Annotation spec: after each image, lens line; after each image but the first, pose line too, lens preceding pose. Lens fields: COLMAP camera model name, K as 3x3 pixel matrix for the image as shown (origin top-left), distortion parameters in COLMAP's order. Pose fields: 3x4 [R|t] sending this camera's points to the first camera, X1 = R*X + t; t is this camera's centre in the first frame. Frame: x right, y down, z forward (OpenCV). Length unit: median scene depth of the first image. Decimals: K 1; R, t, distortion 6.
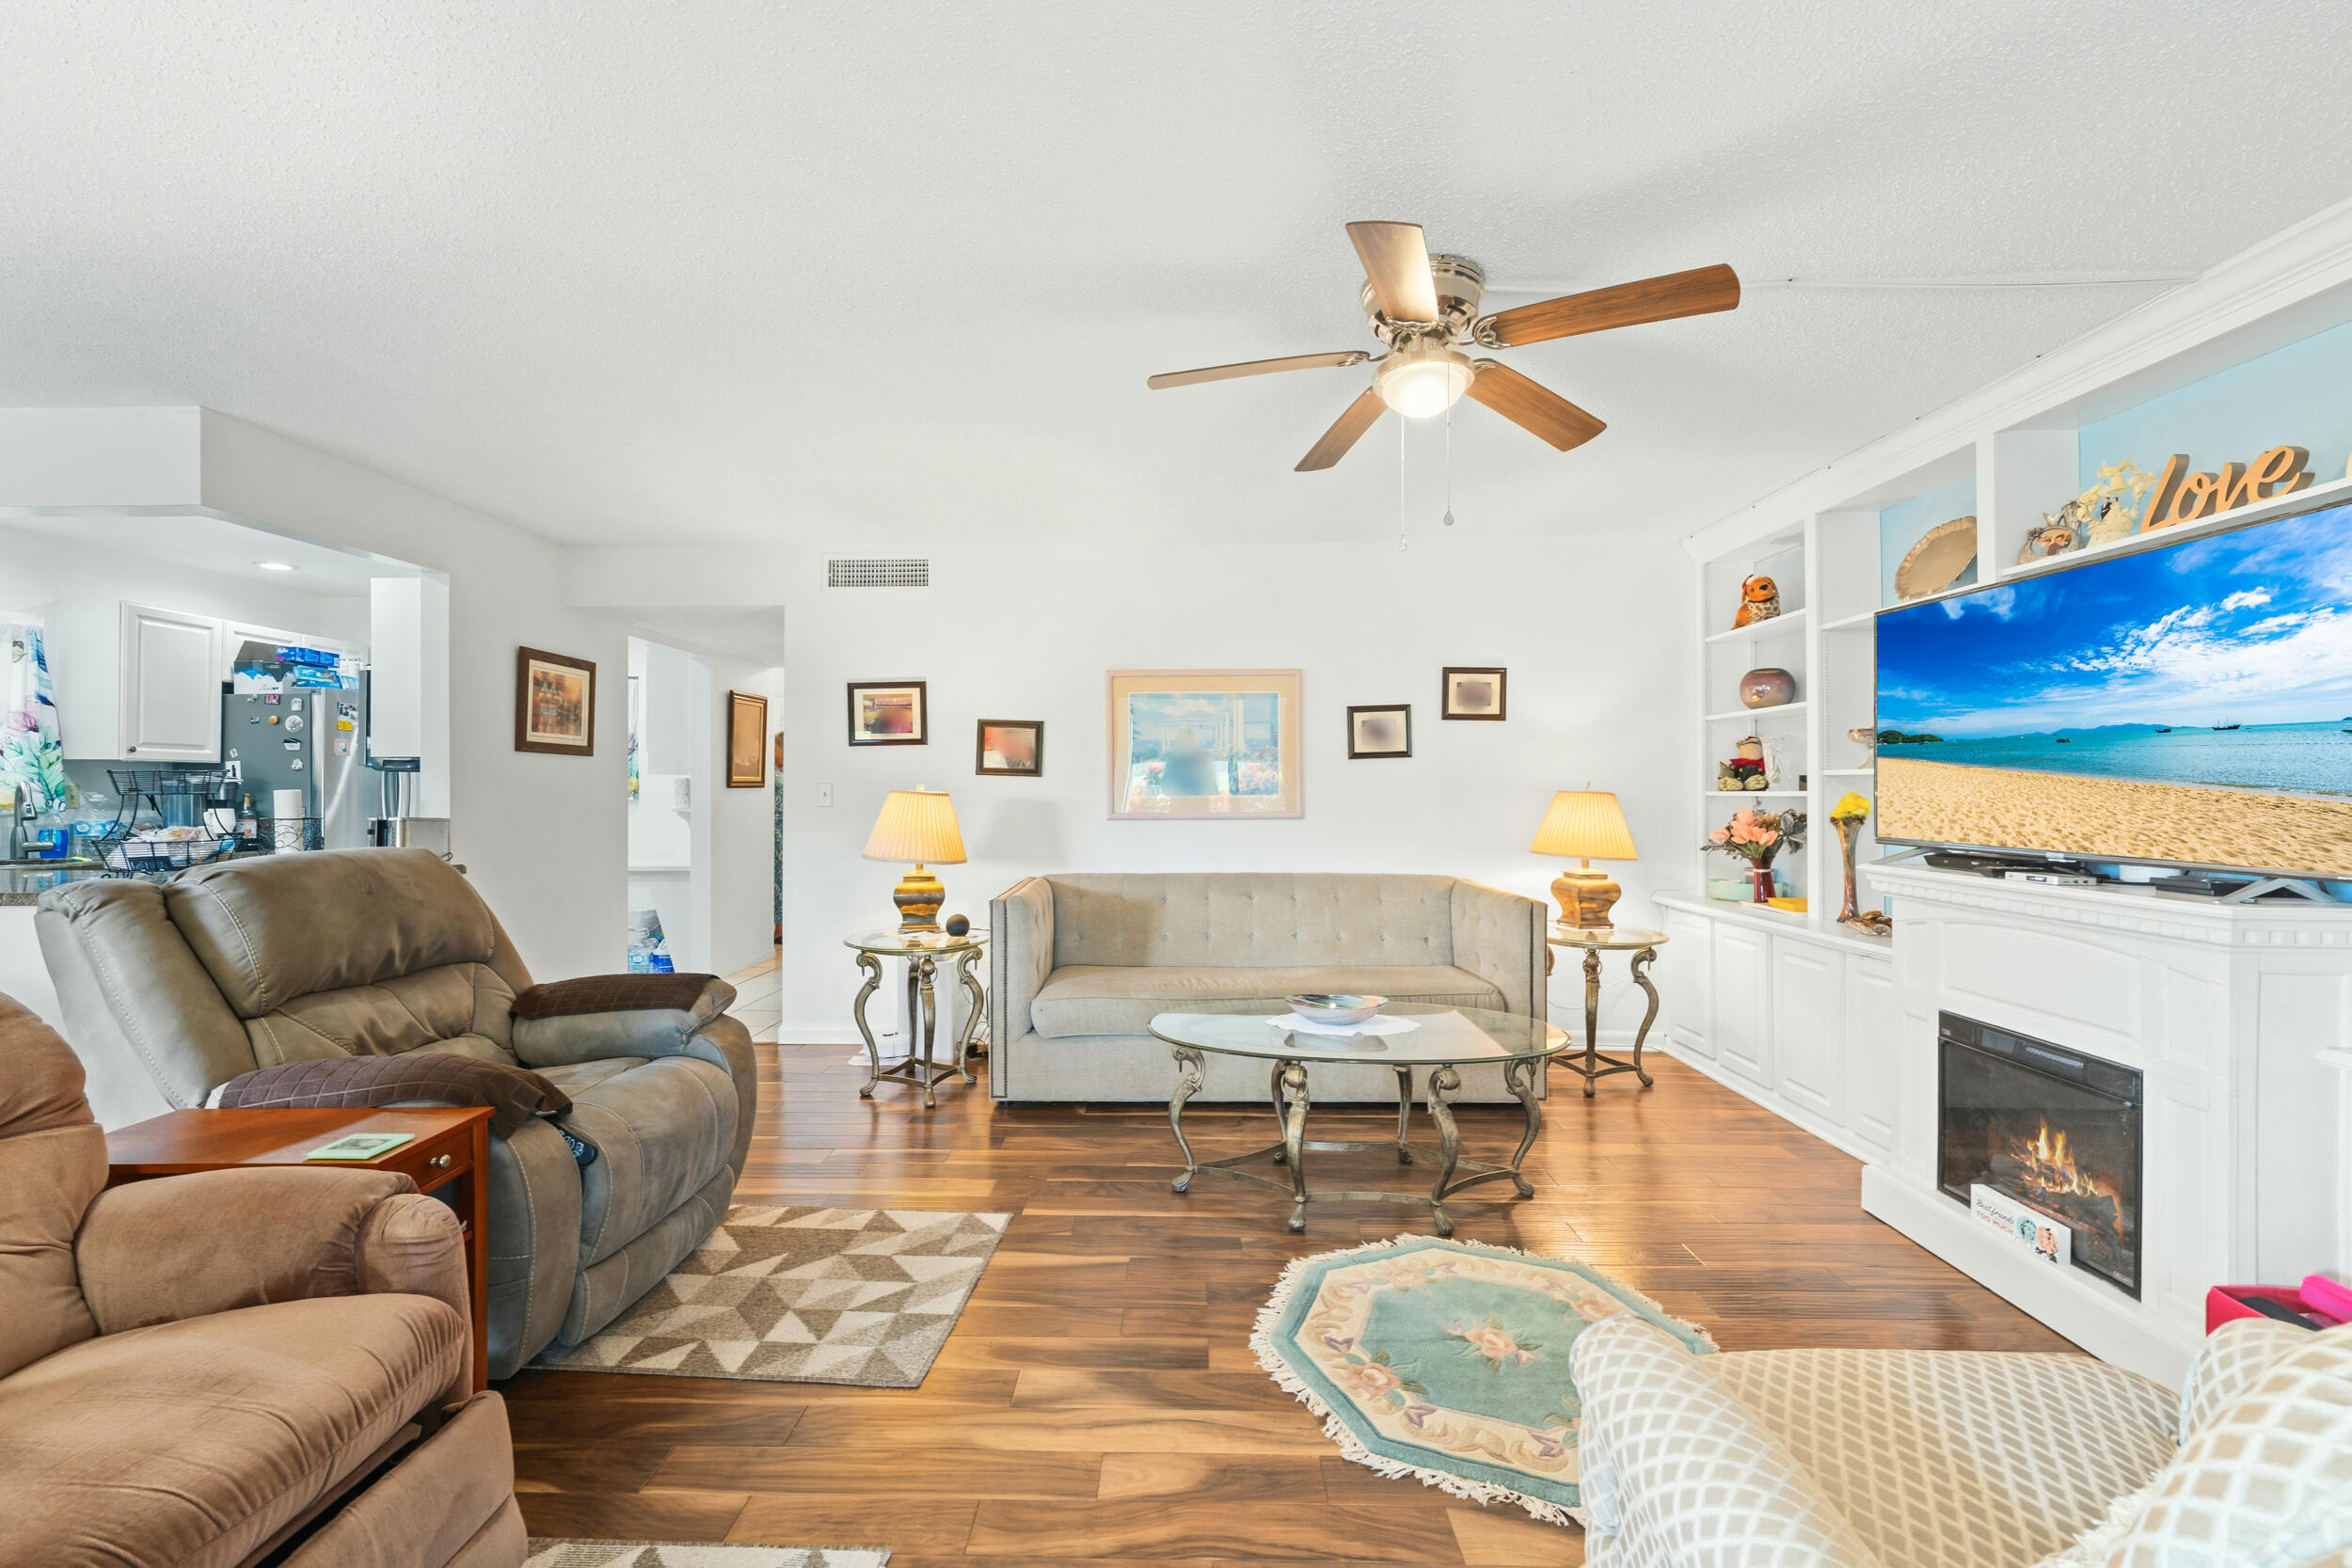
lens RADIAL K [[966.2, 0, 1161.7], [0, 966.2, 780.6], [0, 0, 1]] dist [0.001396, -0.000222]
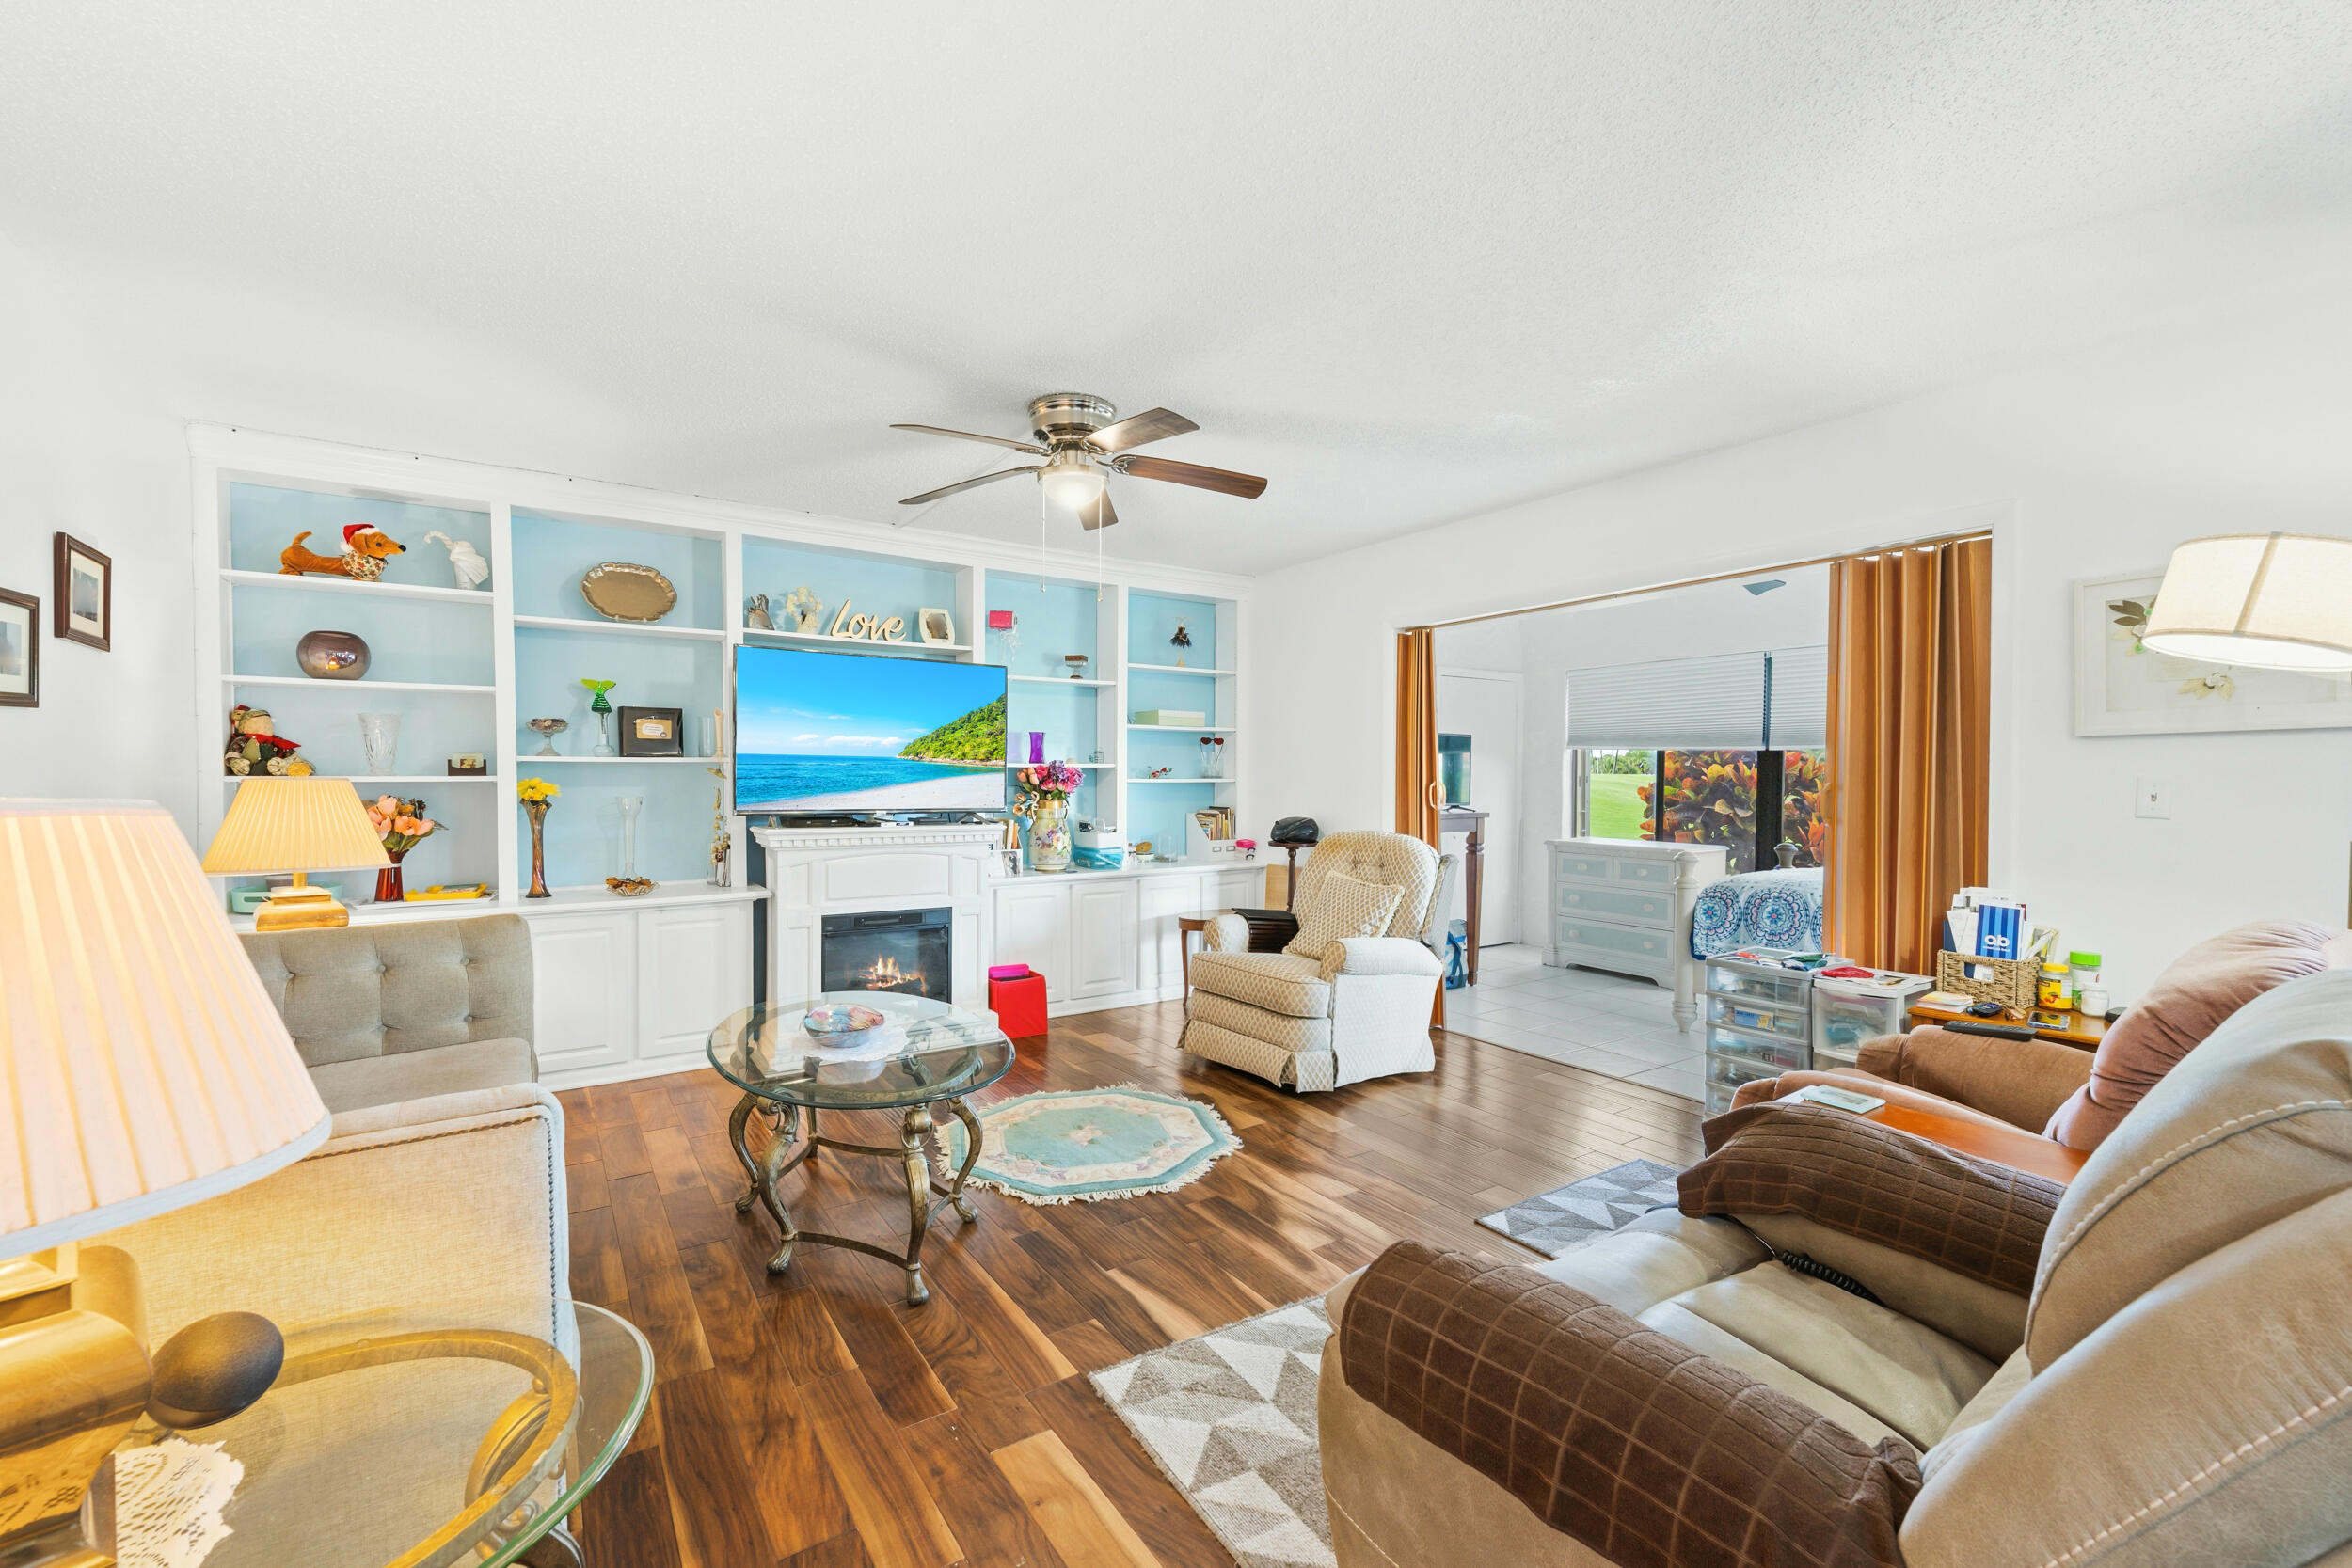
lens RADIAL K [[966.2, 0, 1161.7], [0, 966.2, 780.6], [0, 0, 1]] dist [0.001396, -0.000222]
pose [[-0.556927, -0.018285, 0.830360, -0.826749], [-0.013385, 0.999825, 0.013039, -0.012315], [-0.830453, -0.003852, -0.557075, 1.436976]]
